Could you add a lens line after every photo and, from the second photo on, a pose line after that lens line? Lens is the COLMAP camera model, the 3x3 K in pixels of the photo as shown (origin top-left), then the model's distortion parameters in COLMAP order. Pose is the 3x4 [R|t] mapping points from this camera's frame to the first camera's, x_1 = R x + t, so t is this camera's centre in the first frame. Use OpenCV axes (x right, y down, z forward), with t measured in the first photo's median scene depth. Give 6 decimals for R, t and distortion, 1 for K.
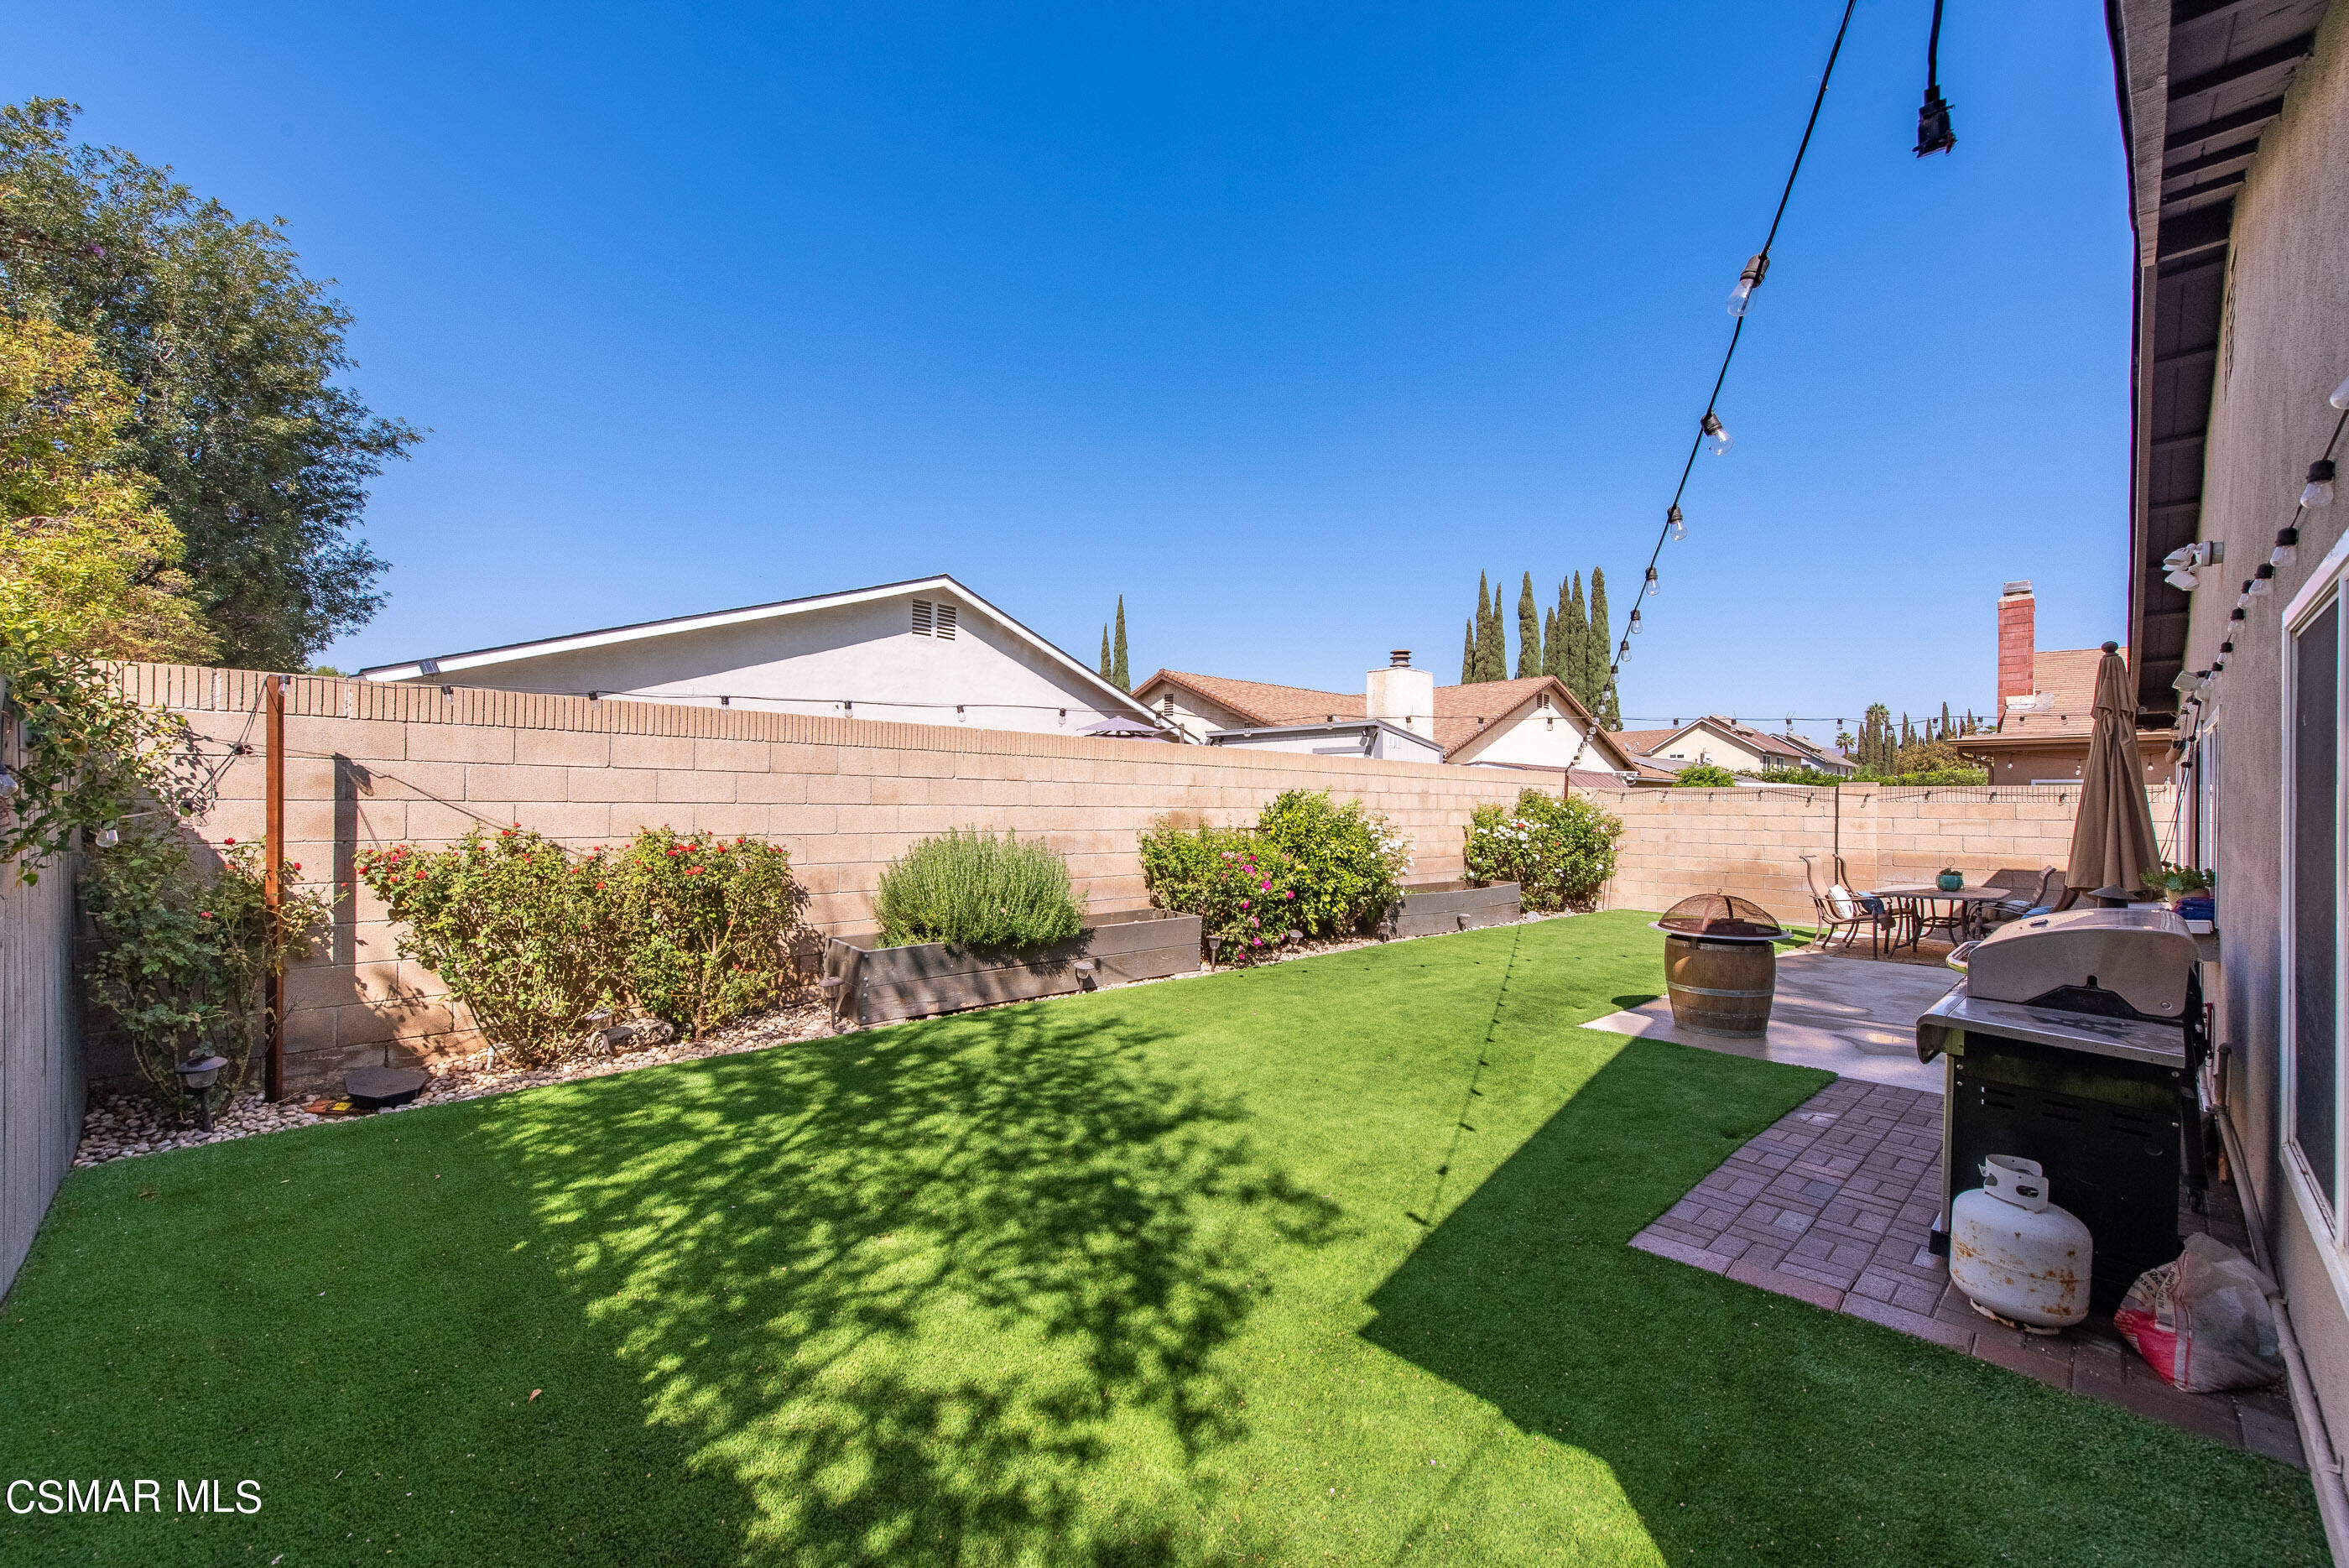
lens RADIAL K [[934.6, 0, 1188.9], [0, 934.6, 795.9], [0, 0, 1]] dist [0.004510, -0.000544]
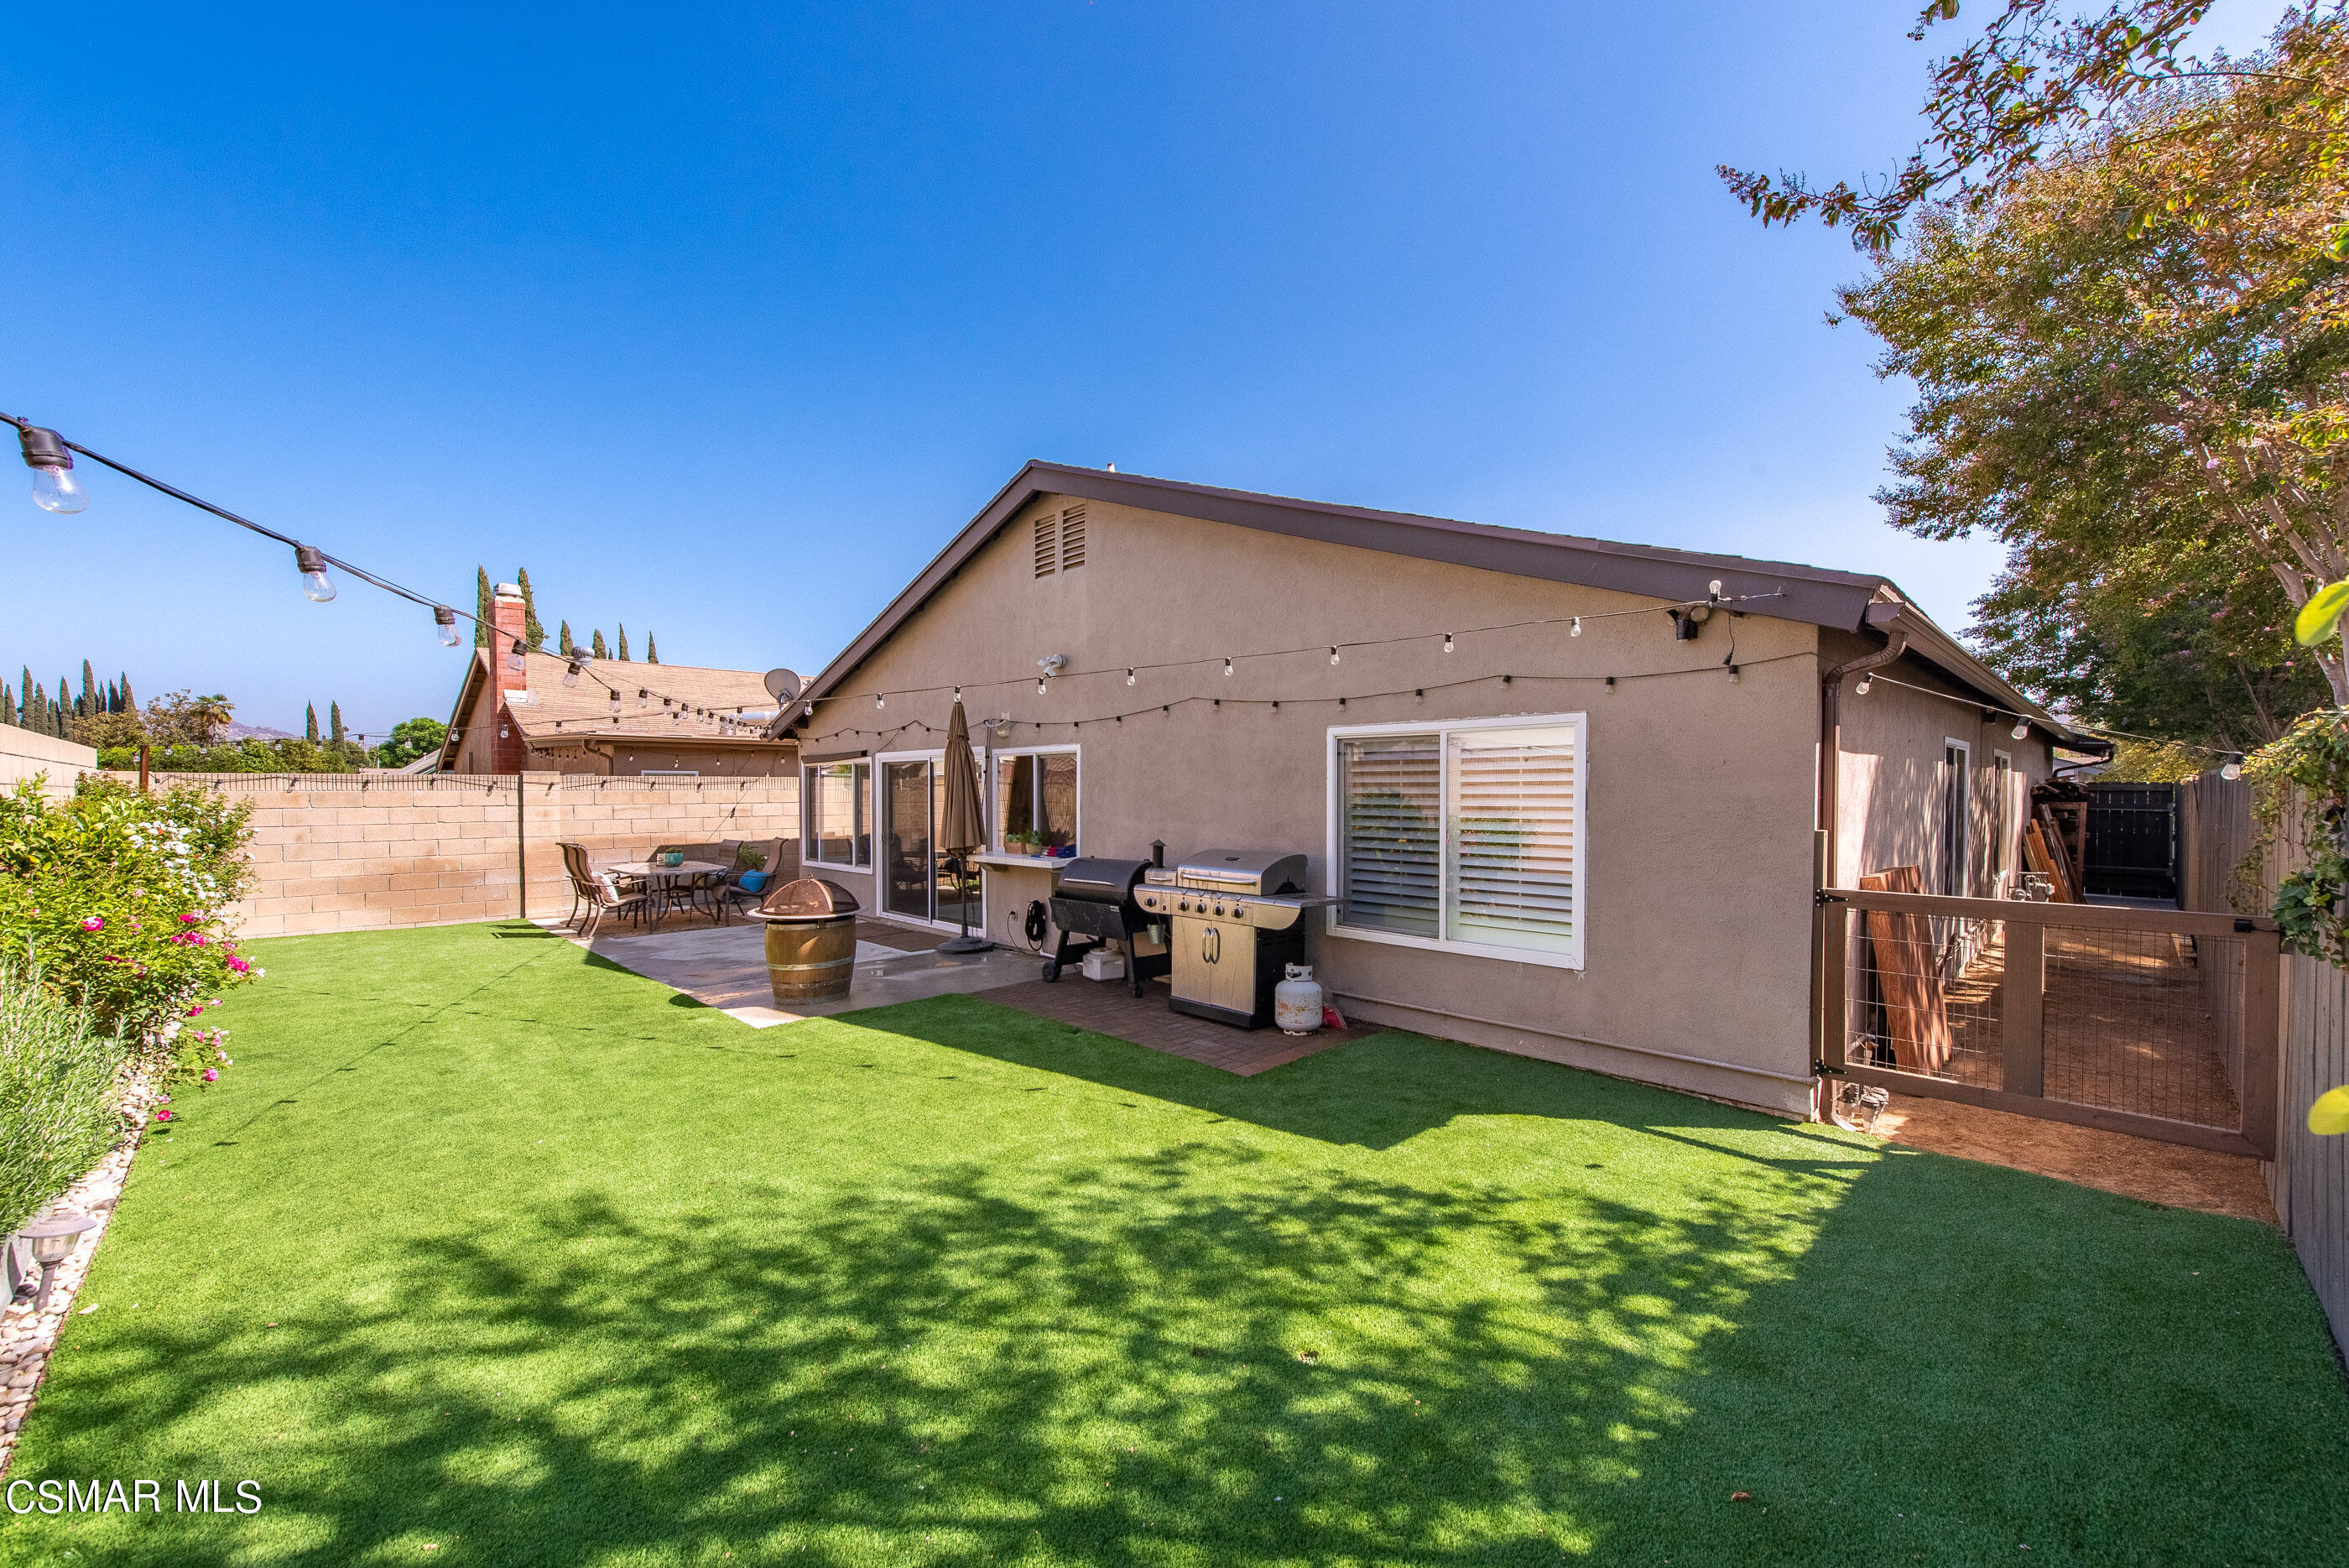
lens RADIAL K [[934.6, 0, 1197.0], [0, 934.6, 796.2], [0, 0, 1]] dist [0.004510, -0.000544]
pose [[-0.016680, -0.018751, 0.999685, -0.938646], [-0.003484, 0.999819, 0.018696, -0.026269], [-0.999855, -0.003171, -0.016742, 0.922266]]
